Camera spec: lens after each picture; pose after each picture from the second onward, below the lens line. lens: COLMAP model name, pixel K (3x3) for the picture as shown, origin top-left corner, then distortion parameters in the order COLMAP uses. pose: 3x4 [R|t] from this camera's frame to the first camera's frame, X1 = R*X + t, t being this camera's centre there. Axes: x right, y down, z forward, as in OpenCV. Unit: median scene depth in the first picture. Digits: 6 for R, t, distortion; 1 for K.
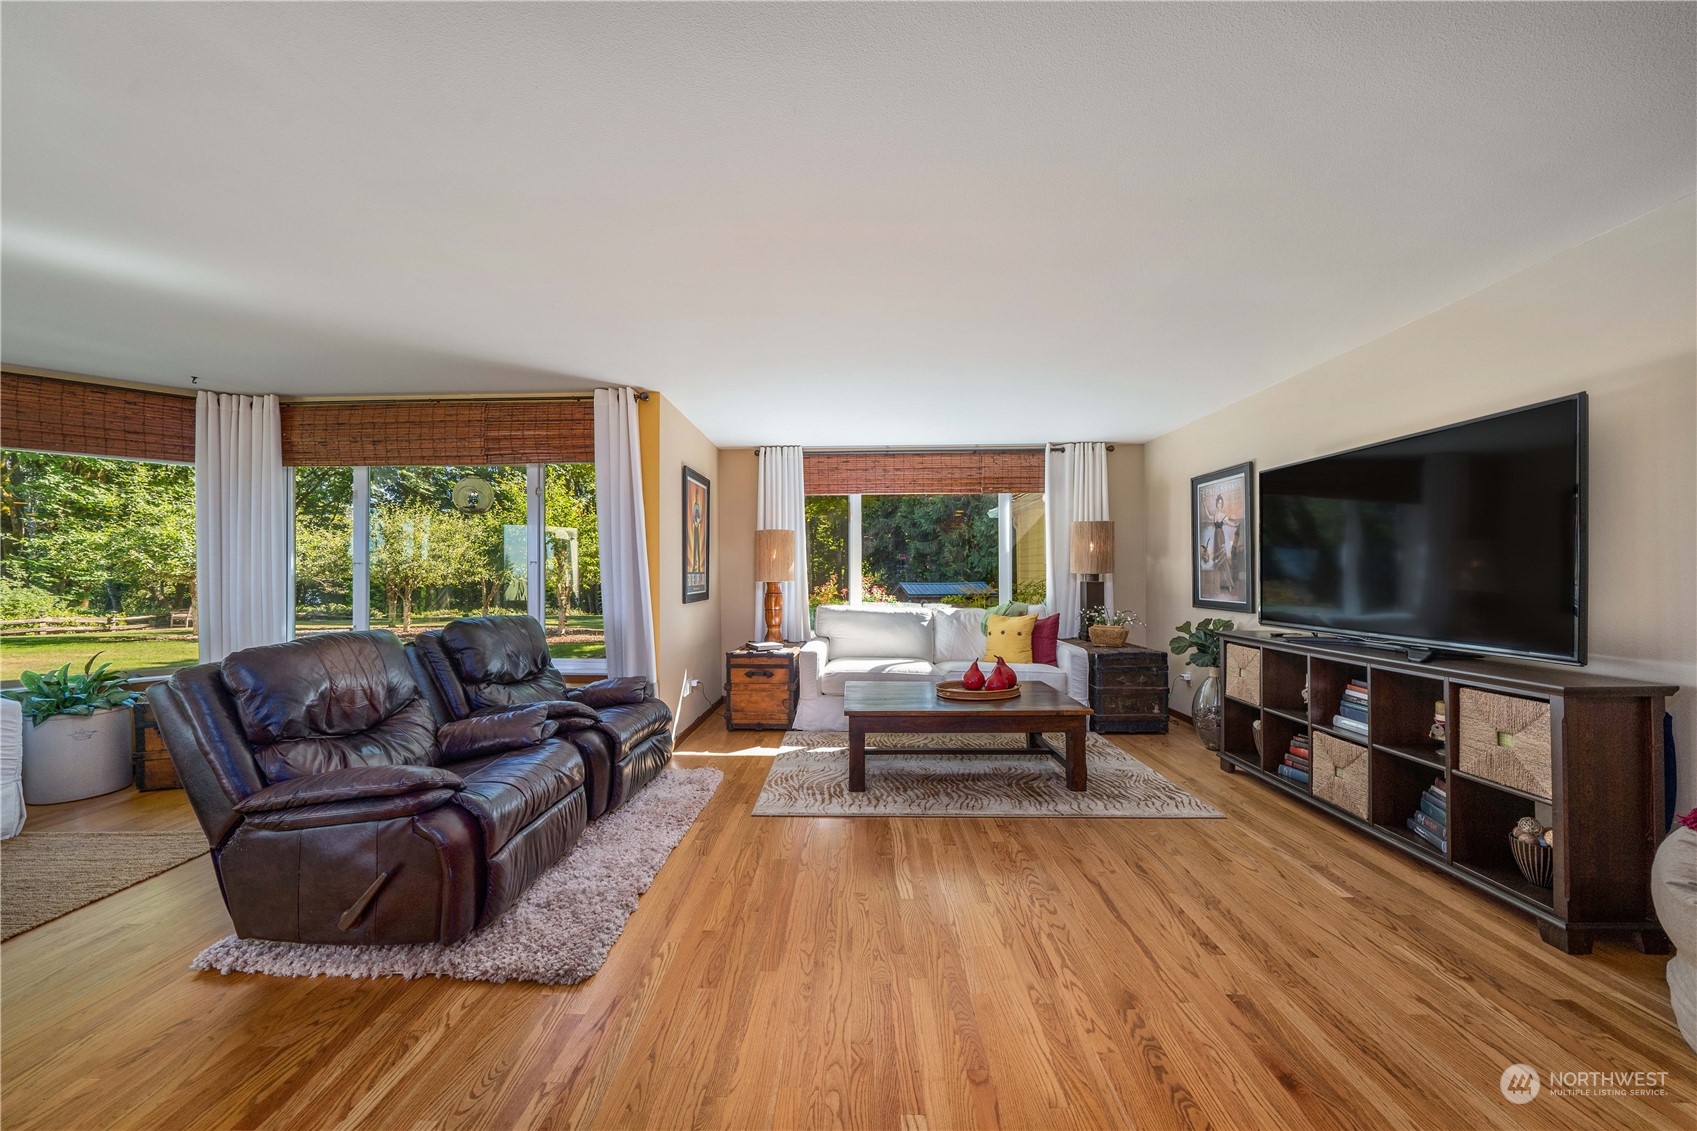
lens RADIAL K [[611.5, 0, 834.5], [0, 611.5, 566.7], [0, 0, 1]] dist [-0.002820, -0.000533]
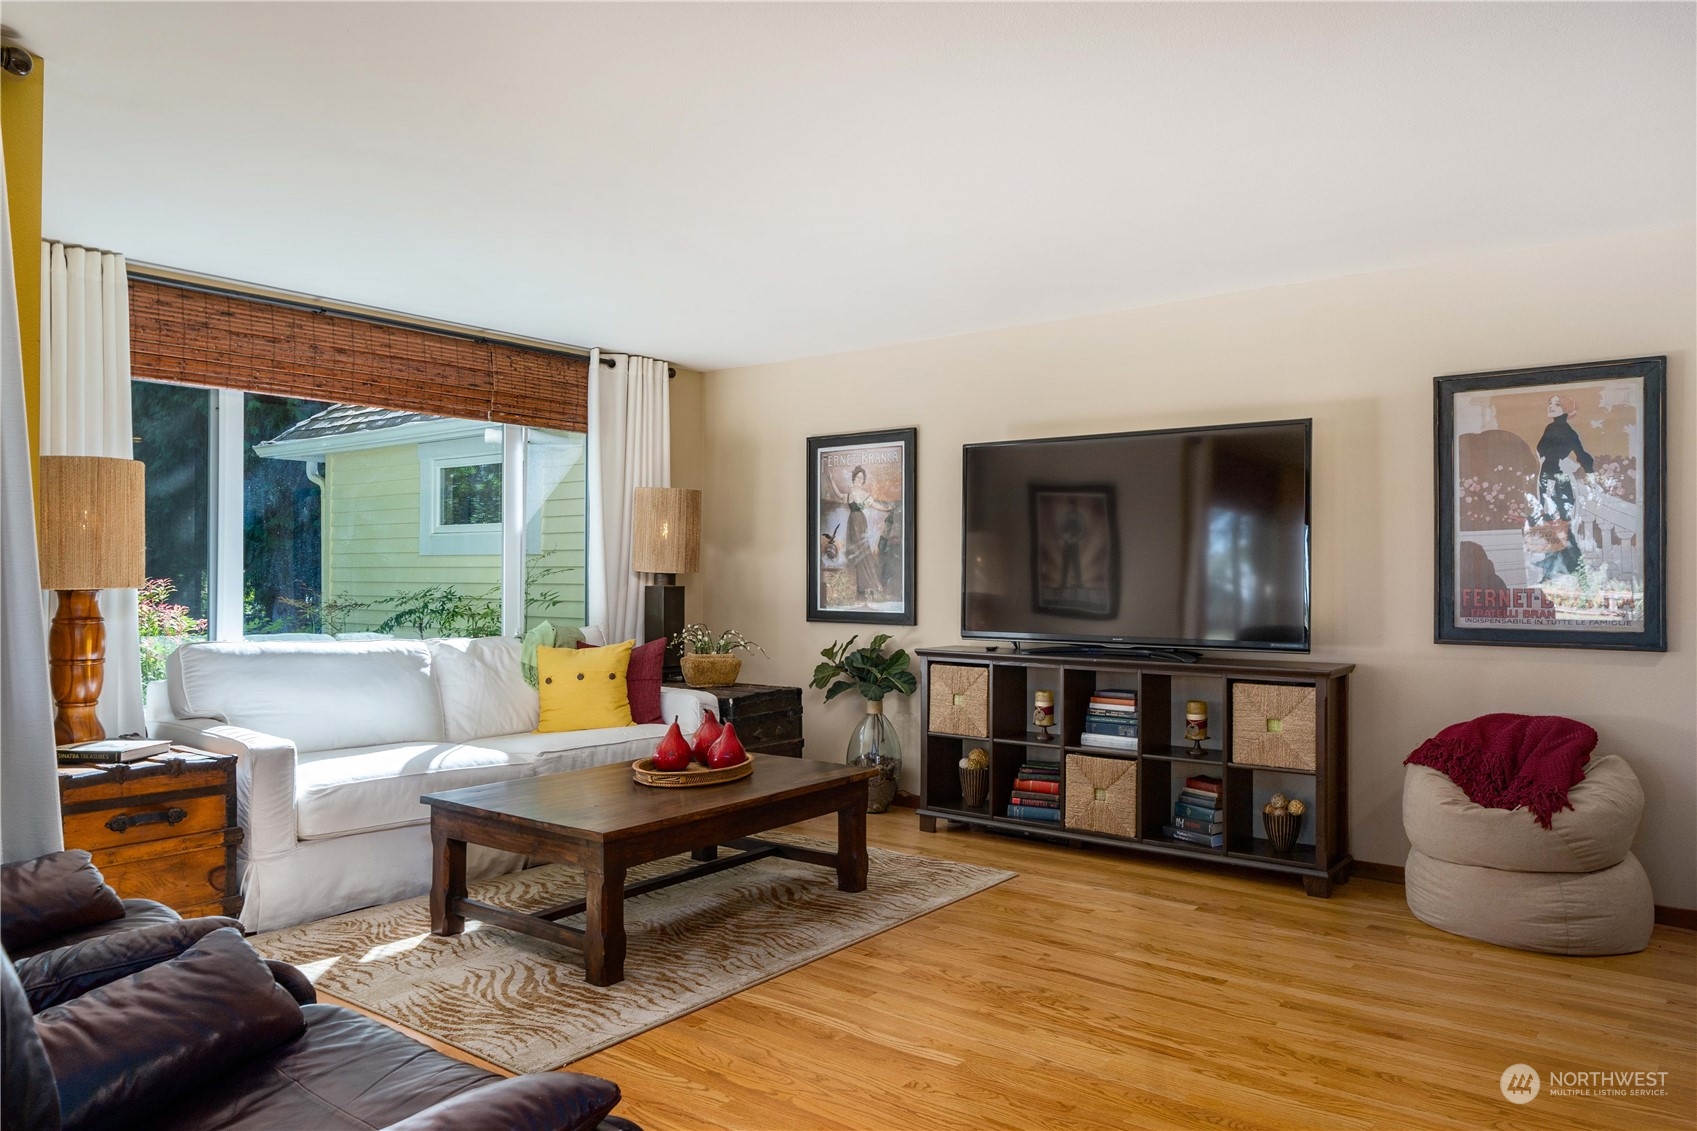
lens RADIAL K [[1175.2, 0, 850.8], [0, 1175.2, 560.0], [0, 0, 1]] dist [0.006103, -0.005663]
pose [[0.580958, 0.013825, 0.813816, -0.552036], [-0.013347, 0.999883, -0.007457, 0.006038], [-0.813824, -0.006530, 0.581075, 0.200891]]
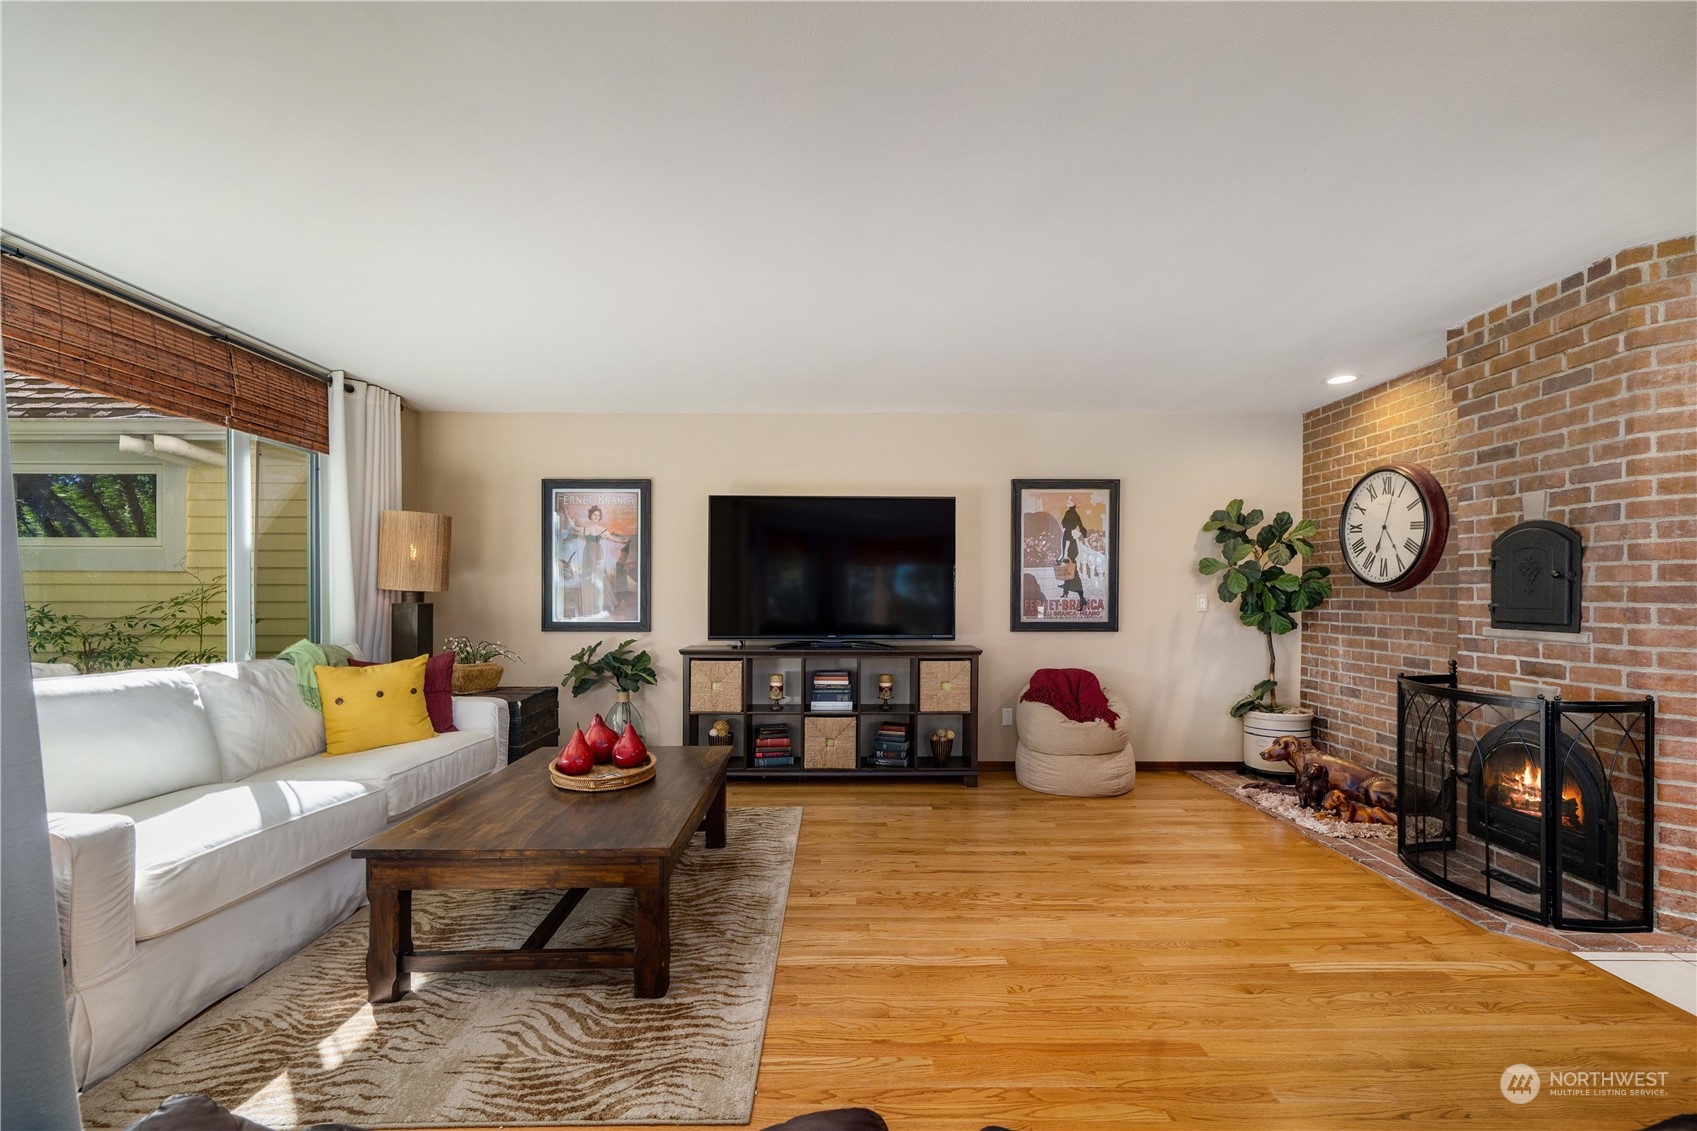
lens RADIAL K [[719.7, 0, 859.4], [0, 719.7, 595.9], [0, 0, 1]] dist [-0.002858, 0.000707]
pose [[-0.062329, -0.002361, 0.998053, -0.500066], [-0.012837, 0.999916, 0.001564, 0.011417], [-0.997973, -0.012715, -0.062354, 0.712471]]
